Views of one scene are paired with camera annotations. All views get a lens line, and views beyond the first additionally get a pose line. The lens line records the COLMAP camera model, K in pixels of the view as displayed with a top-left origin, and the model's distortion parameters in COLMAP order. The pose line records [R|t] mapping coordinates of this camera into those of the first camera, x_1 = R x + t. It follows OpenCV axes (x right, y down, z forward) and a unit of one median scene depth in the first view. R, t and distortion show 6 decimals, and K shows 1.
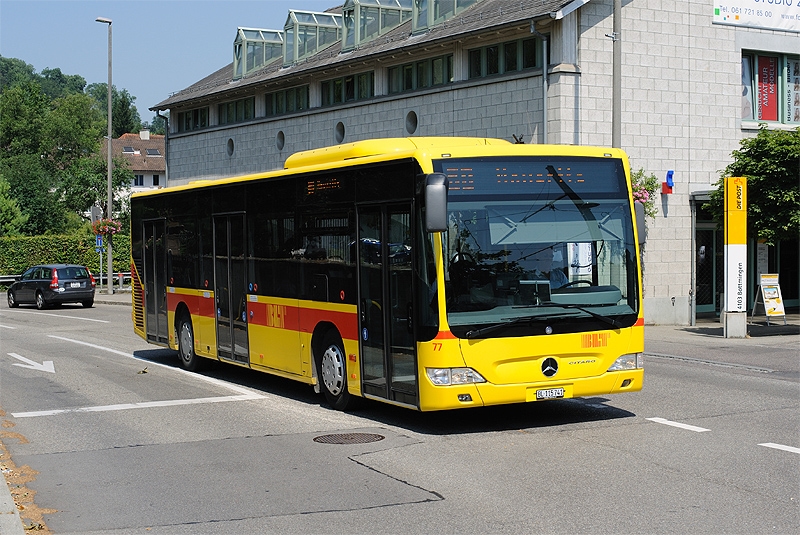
lens RADIAL K [[1414.5, 0, 400.0], [0, 1414.5, 267.5], [0, 0, 1]] dist [-0.154694, -0.003103]
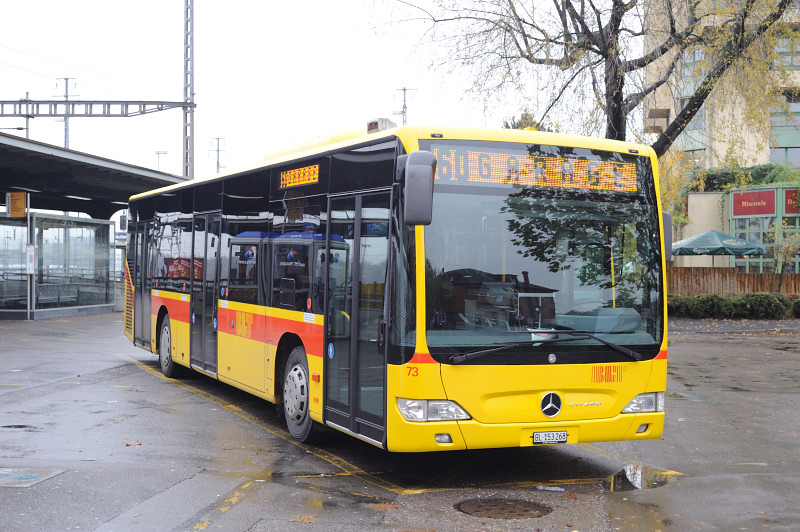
lens RADIAL K [[1074.9, 0, 400.0], [0, 1074.9, 266.0], [0, 0, 1]] dist [0.022752, 0.022878]
pose [[0.998456, 0.054709, -0.009578, 0.020599], [-0.054957, 0.998100, -0.027875, 0.013007], [0.008035, 0.028359, 0.999566, 0.370044]]
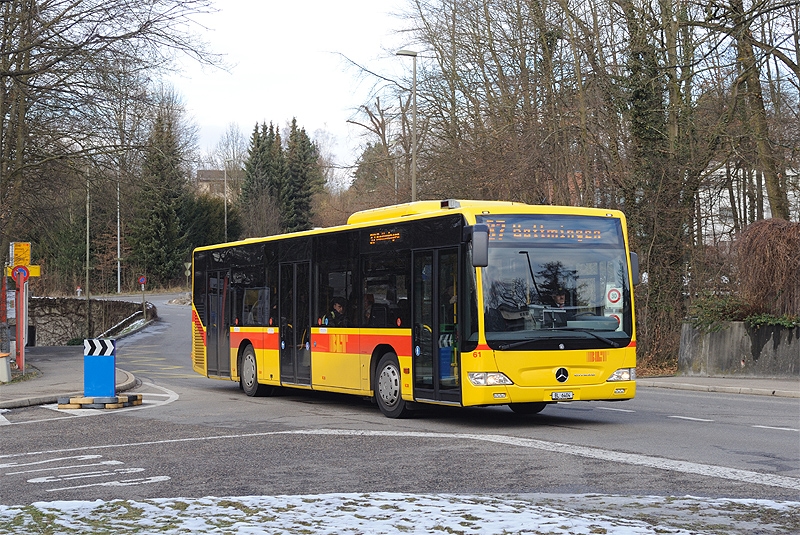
lens RADIAL K [[1534.0, 0, 400.0], [0, 1534.0, 267.5], [0, 0, 1]] dist [0.256749, -0.023549]
pose [[0.999805, 0.016915, 0.010233, -0.058142], [-0.016278, 0.998102, -0.059400, 0.056329], [-0.011218, 0.059222, 0.998182, -0.412337]]
